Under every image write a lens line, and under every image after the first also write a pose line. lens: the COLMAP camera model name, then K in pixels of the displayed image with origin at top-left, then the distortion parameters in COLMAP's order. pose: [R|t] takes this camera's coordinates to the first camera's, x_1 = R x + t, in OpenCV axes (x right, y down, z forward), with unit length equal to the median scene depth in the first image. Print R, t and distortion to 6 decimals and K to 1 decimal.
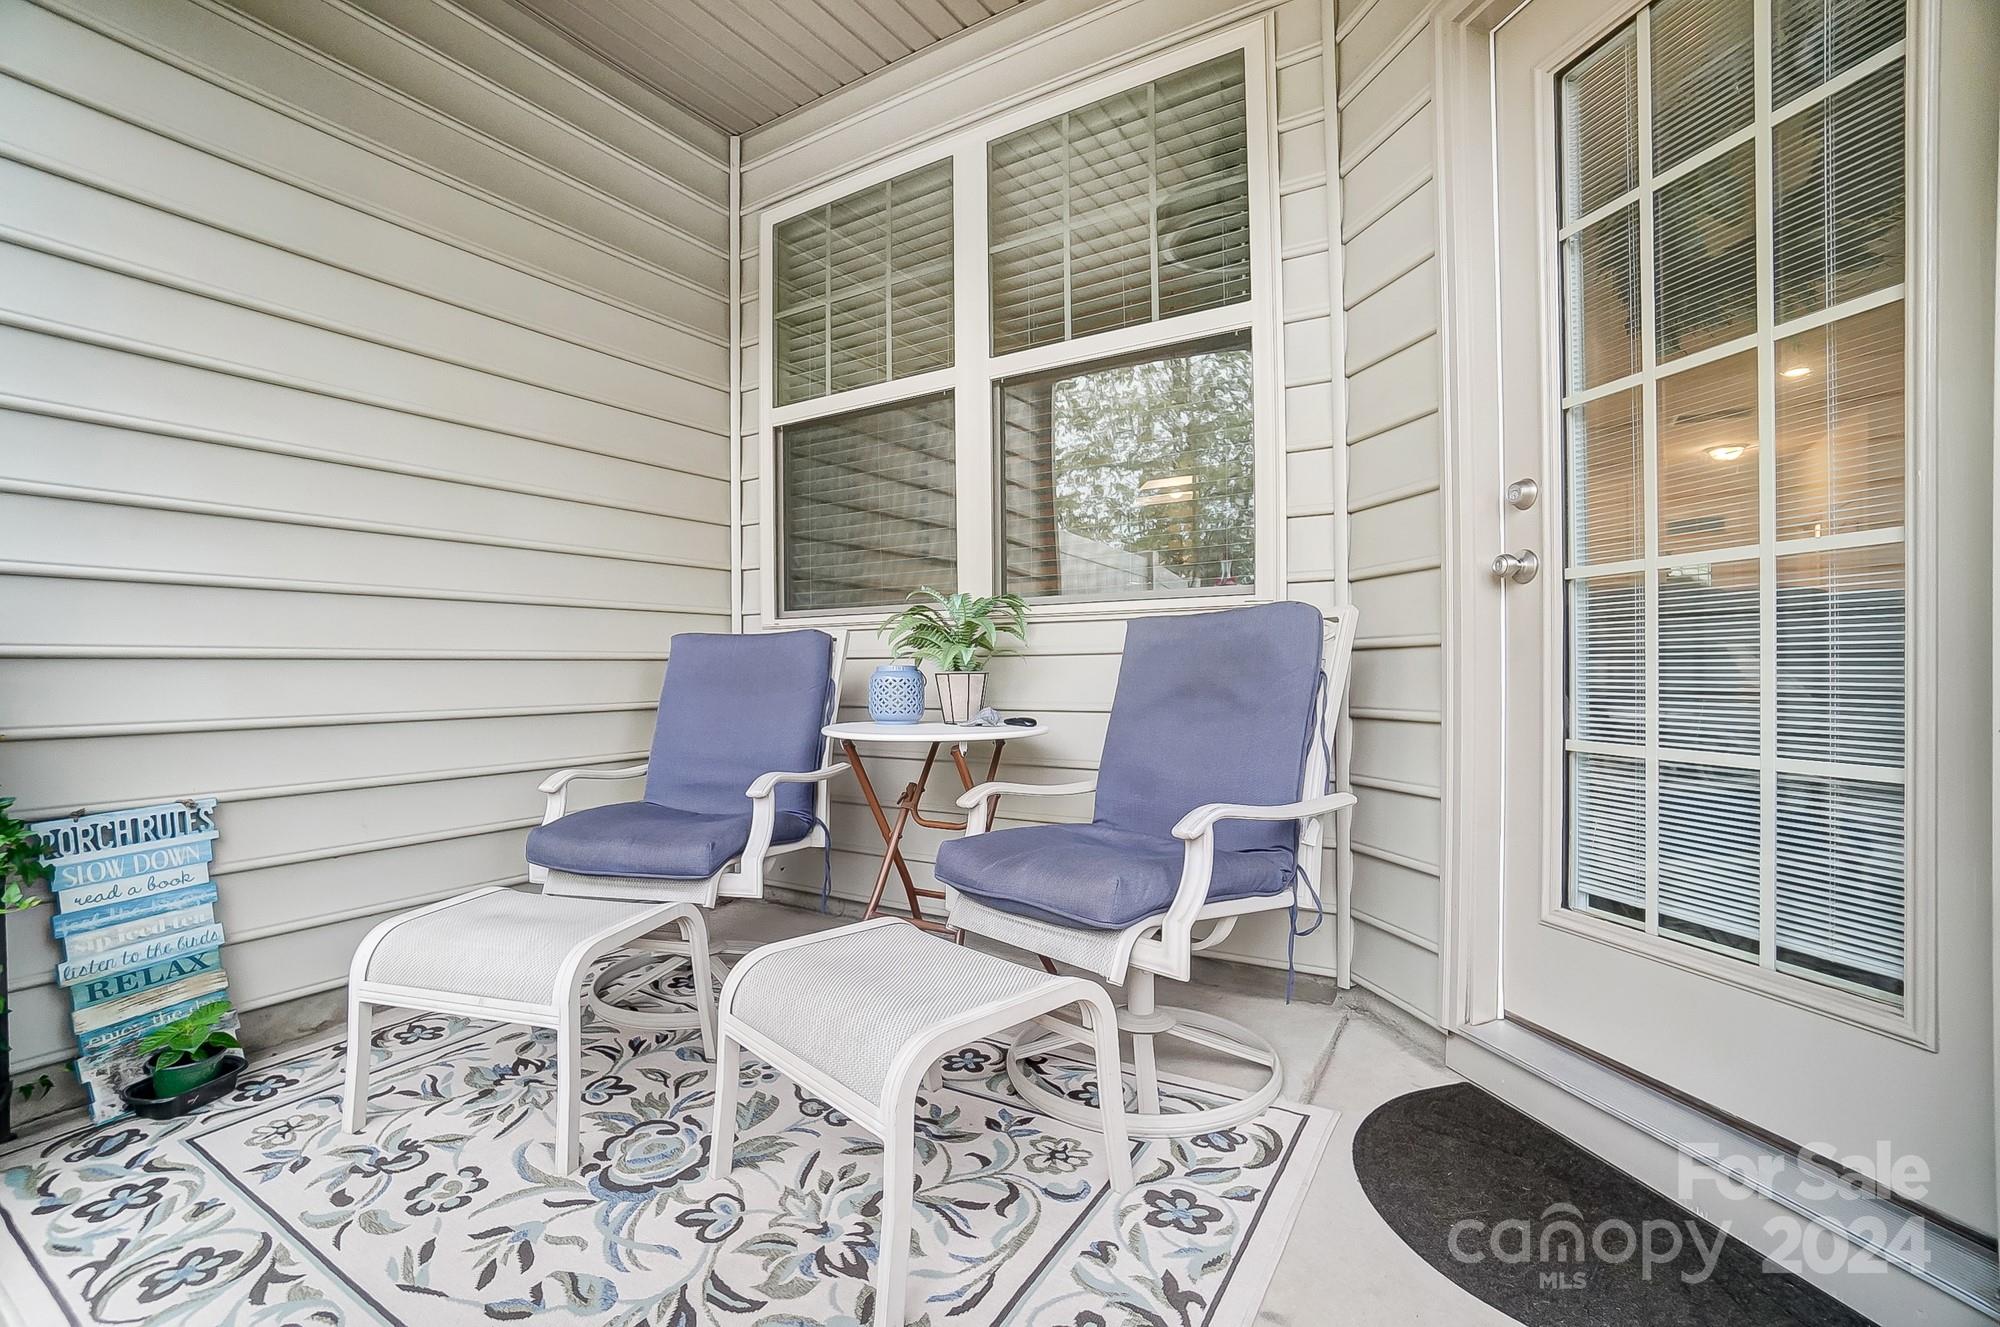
lens RADIAL K [[891.0, 0, 990.7], [0, 891.0, 667.0], [0, 0, 1]] dist [-0.061562, 0.023510]
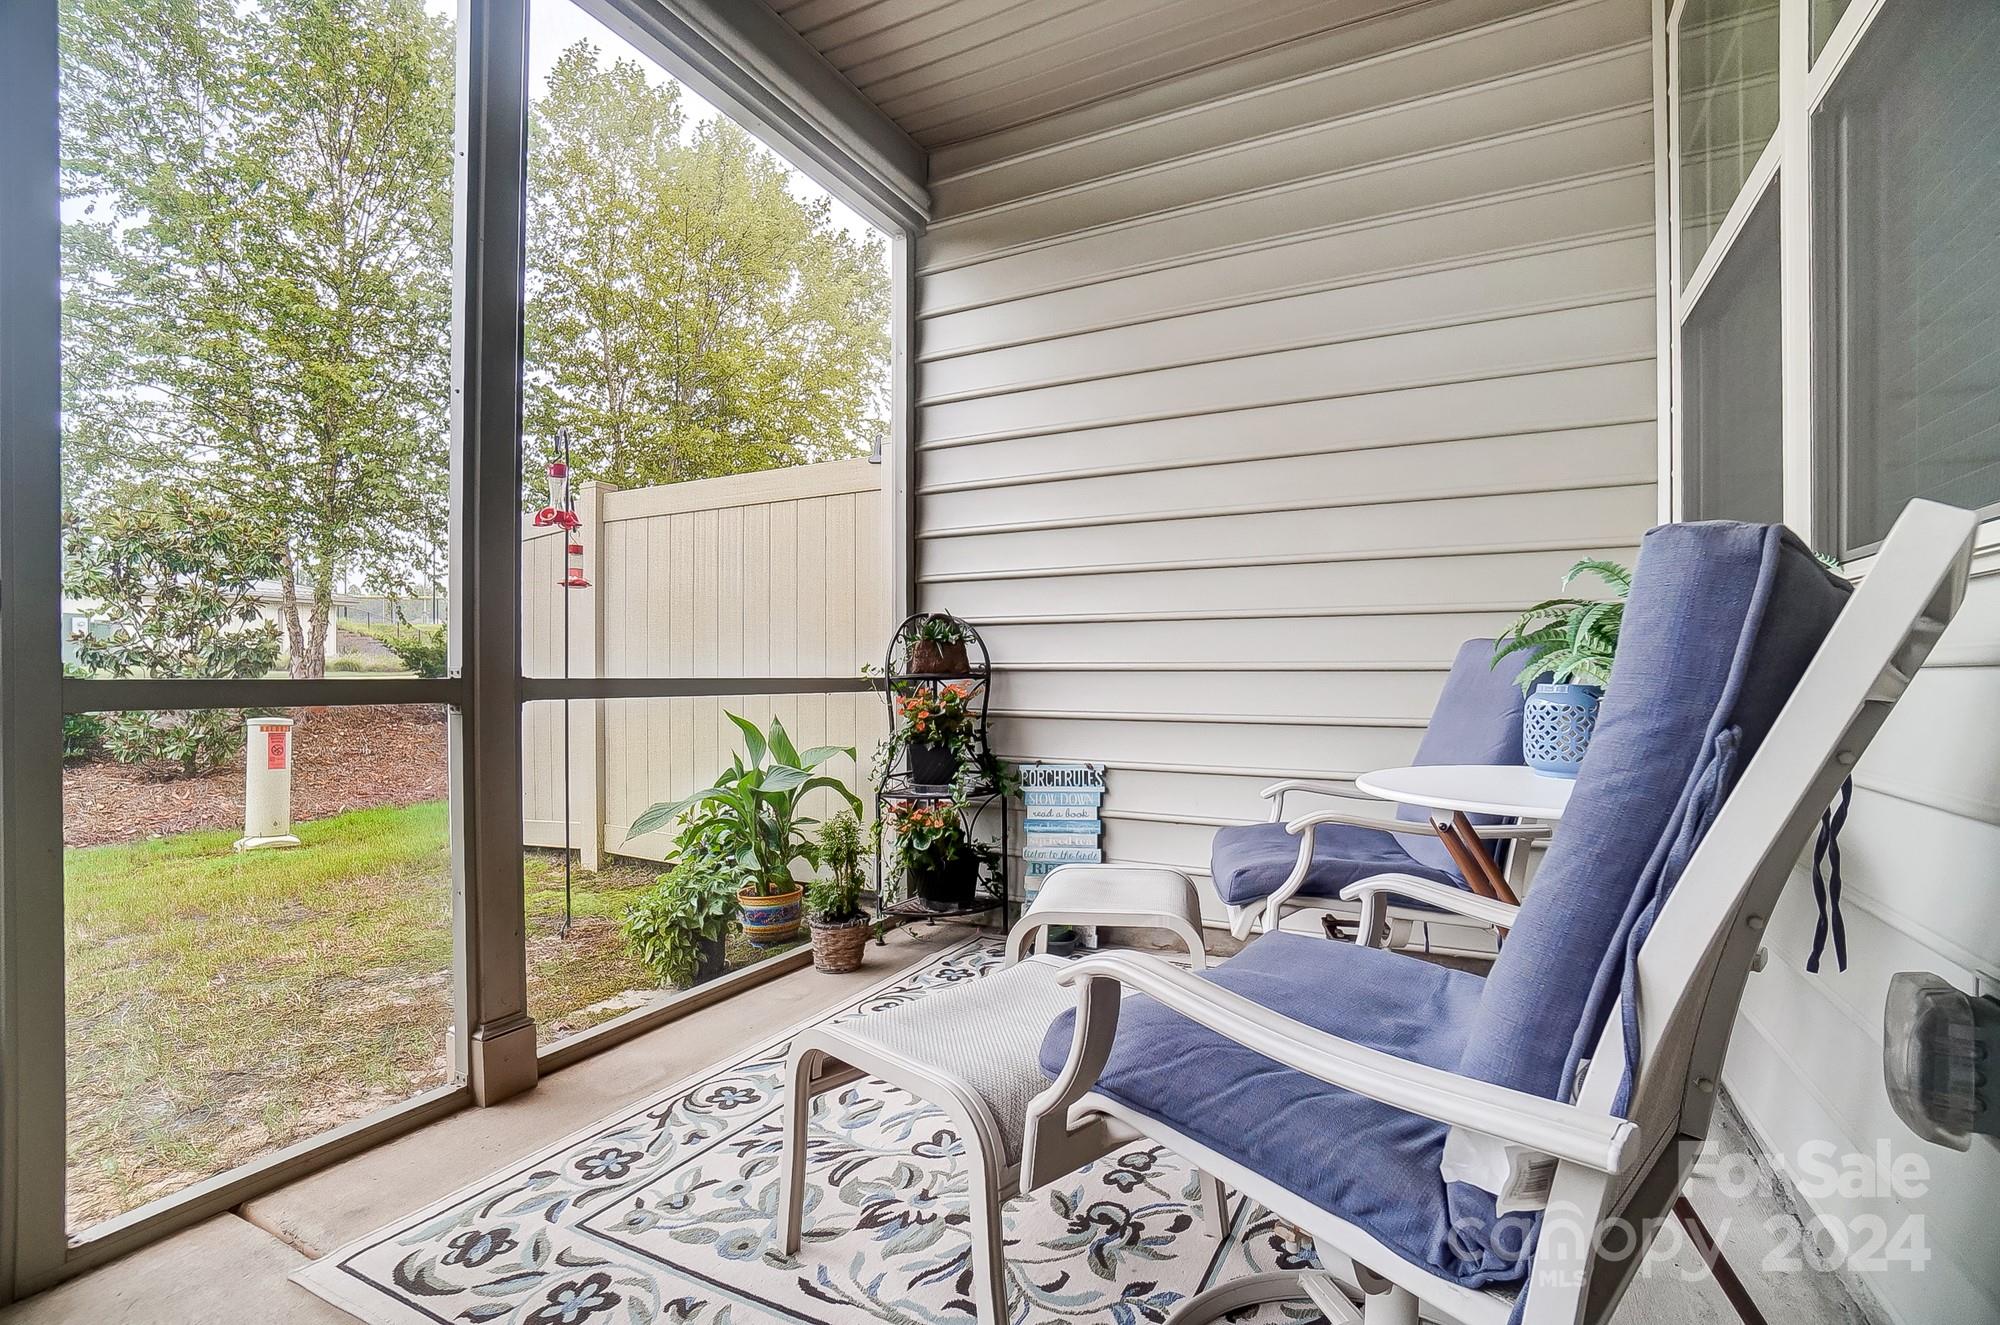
lens RADIAL K [[923.9, 0, 1005.4], [0, 923.9, 690.2], [0, 0, 1]] dist [-0.056774, 0.020955]
pose [[0.068077, 0.026057, -0.997340, 0.718849], [-0.003658, 0.999659, 0.025868, -0.018257], [0.997673, 0.001888, 0.068149, 0.778775]]
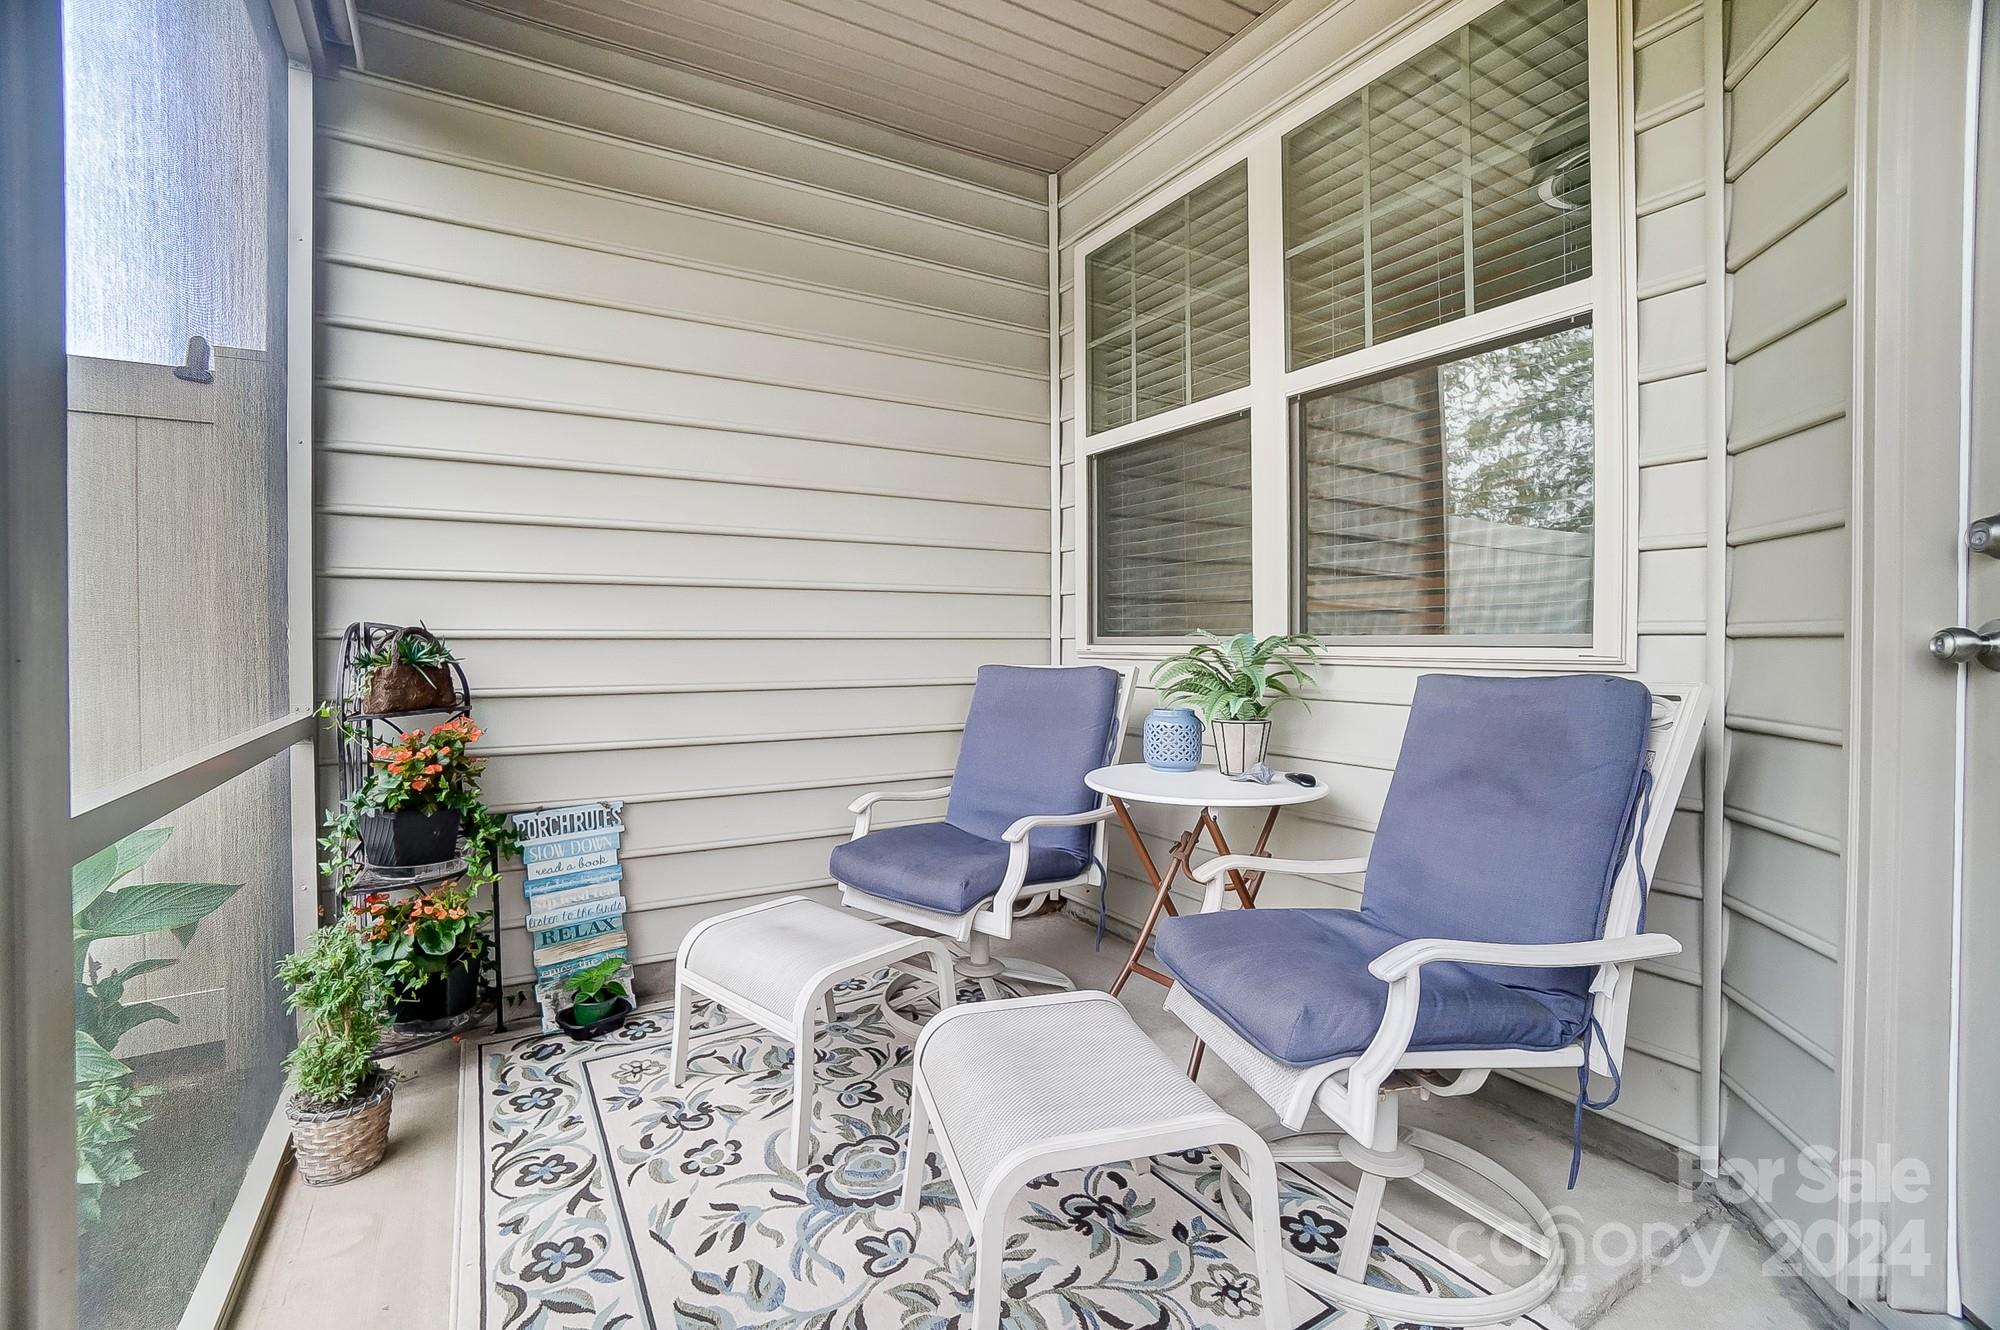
lens RADIAL K [[894.9, 0, 985.5], [0, 894.9, 643.8], [0, 0, 1]] dist [-0.059376, 0.022089]
pose [[0.885338, 0.012689, -0.464775, 0.231676], [-0.009468, 0.999912, 0.009263, -0.113473], [0.464852, -0.003801, 0.885380, 0.065846]]
